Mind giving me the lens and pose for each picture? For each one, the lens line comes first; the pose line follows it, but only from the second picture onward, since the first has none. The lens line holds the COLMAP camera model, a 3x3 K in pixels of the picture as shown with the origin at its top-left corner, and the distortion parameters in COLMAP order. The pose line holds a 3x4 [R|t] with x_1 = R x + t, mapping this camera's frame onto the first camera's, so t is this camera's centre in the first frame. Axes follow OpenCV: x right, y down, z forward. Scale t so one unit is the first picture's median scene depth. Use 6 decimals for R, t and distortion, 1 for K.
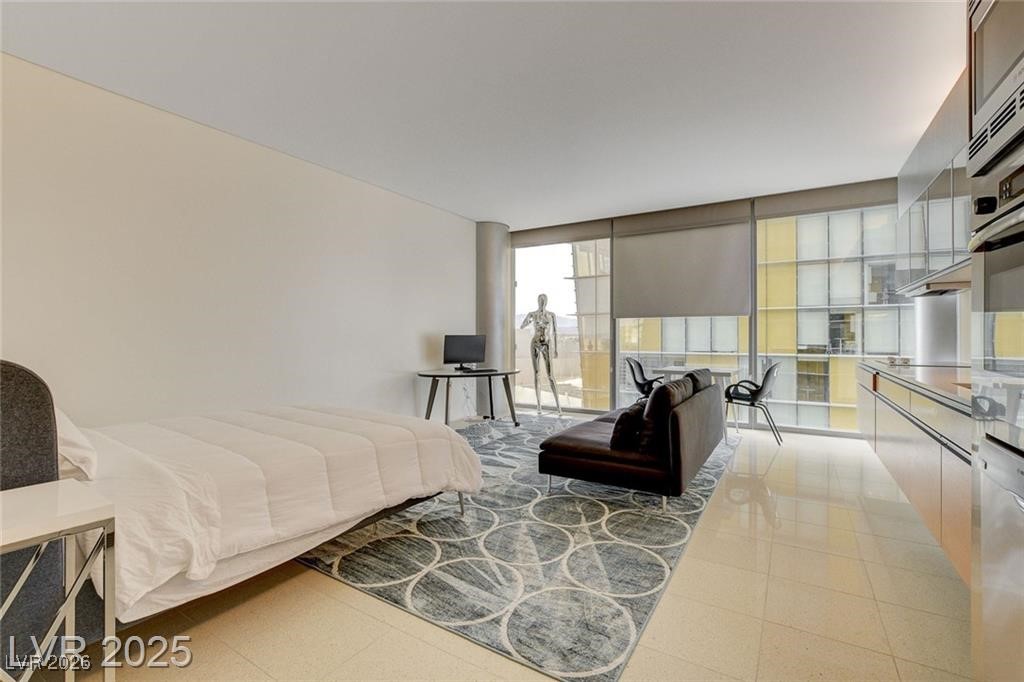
lens RADIAL K [[469.0, 0, 510.1], [0, 469.0, 336.5], [0, 0, 1]] dist [-0.014866, 0.001283]
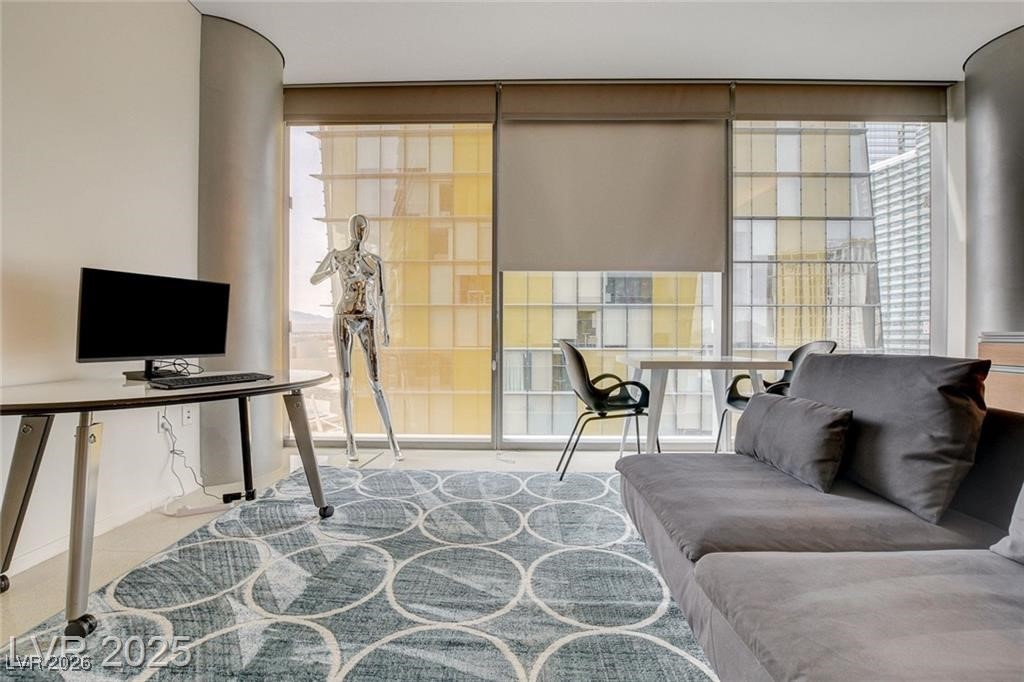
lens RADIAL K [[461.8, 0, 512.0], [0, 461.8, 341.0], [0, 0, 1]] dist [-0.027610, 0.000075]
pose [[0.858178, -0.004665, 0.513330, -0.011503], [-0.001951, 0.999922, 0.012348, 0.009623], [-0.513348, -0.011599, 0.858102, 0.143256]]
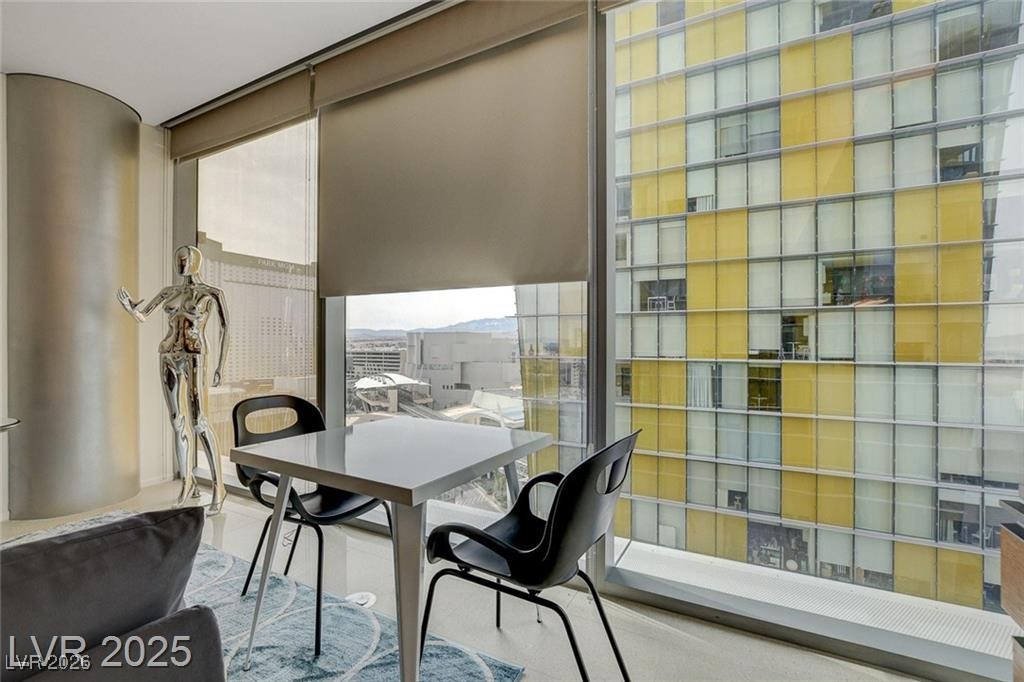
lens RADIAL K [[451.6, 0, 512.9], [0, 451.6, 340.3], [0, 0, 1]] dist [-0.024029, 0.007323]
pose [[0.998004, 0.000972, 0.063143, 0.101689], [-0.000944, 0.999999, -0.000458, 0.000441], [-0.063144, 0.000398, 0.998004, 0.153592]]
